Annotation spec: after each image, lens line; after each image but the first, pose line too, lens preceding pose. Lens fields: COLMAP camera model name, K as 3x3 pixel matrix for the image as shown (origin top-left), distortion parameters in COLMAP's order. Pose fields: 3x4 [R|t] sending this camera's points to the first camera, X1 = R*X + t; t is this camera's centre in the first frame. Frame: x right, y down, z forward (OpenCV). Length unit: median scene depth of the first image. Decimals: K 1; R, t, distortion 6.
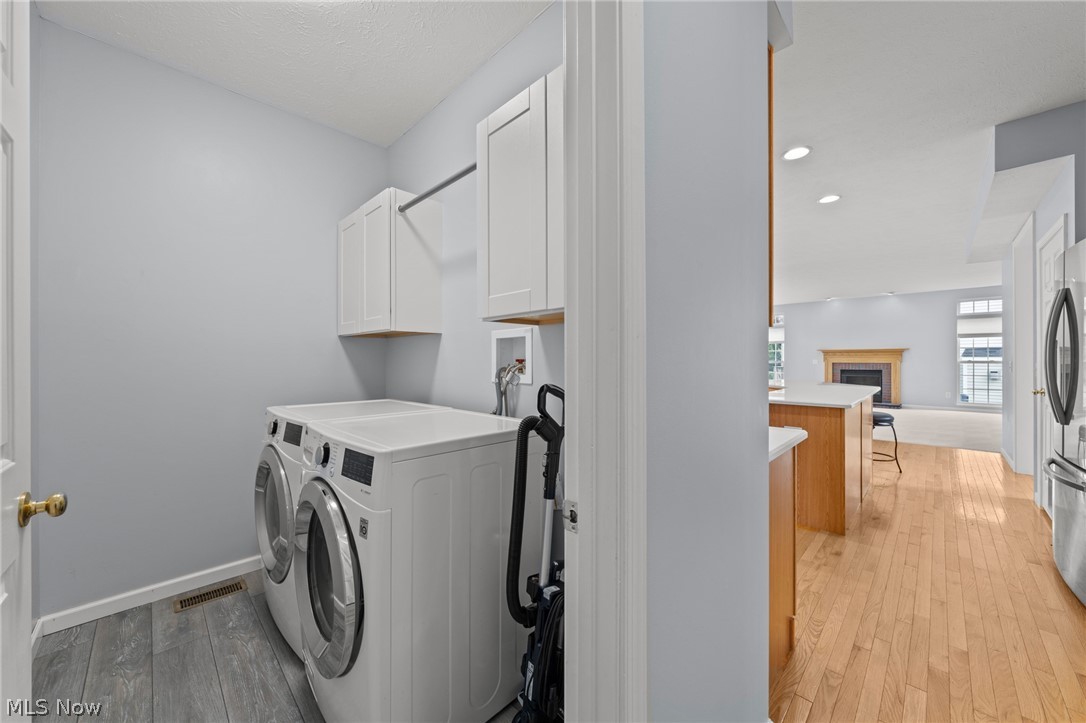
lens RADIAL K [[404.8, 0, 541.4], [0, 404.8, 359.1], [0, 0, 1]] dist [-0.002473, -0.000595]
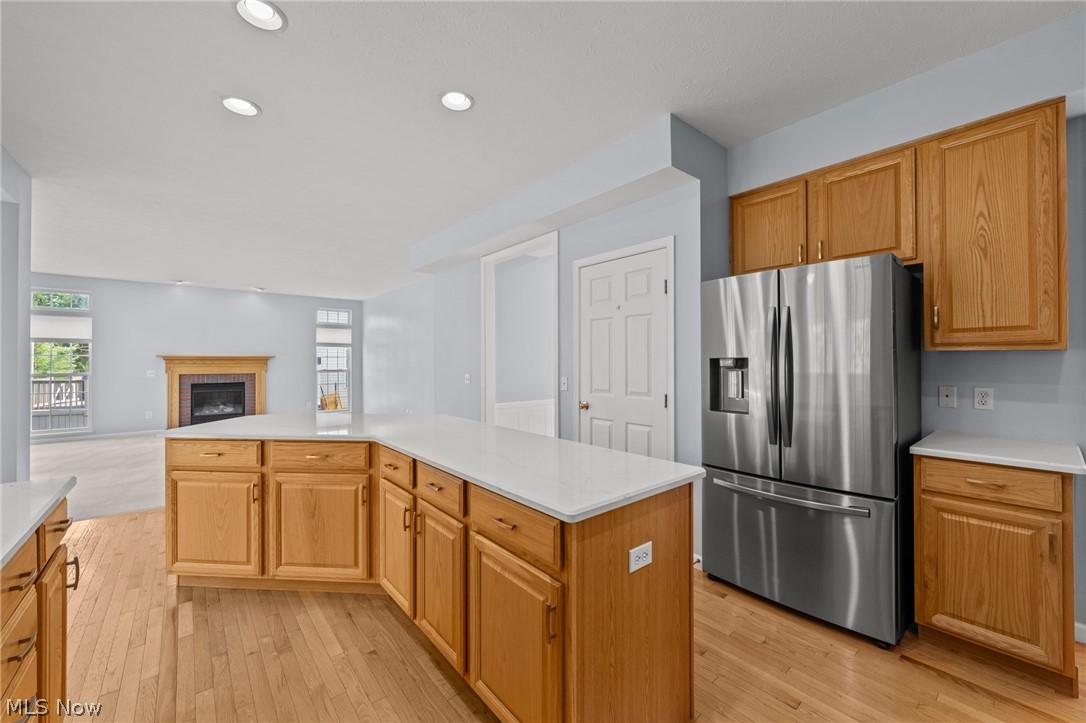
lens RADIAL K [[421.2, 0, 544.7], [0, 421.2, 360.4], [0, 0, 1]] dist [-0.002721, 0.000464]
pose [[0.083342, 0.008275, 0.996487, 0.053394], [0.001935, 0.999962, -0.008466, -0.008613], [-0.996519, 0.002634, 0.083323, 0.346887]]
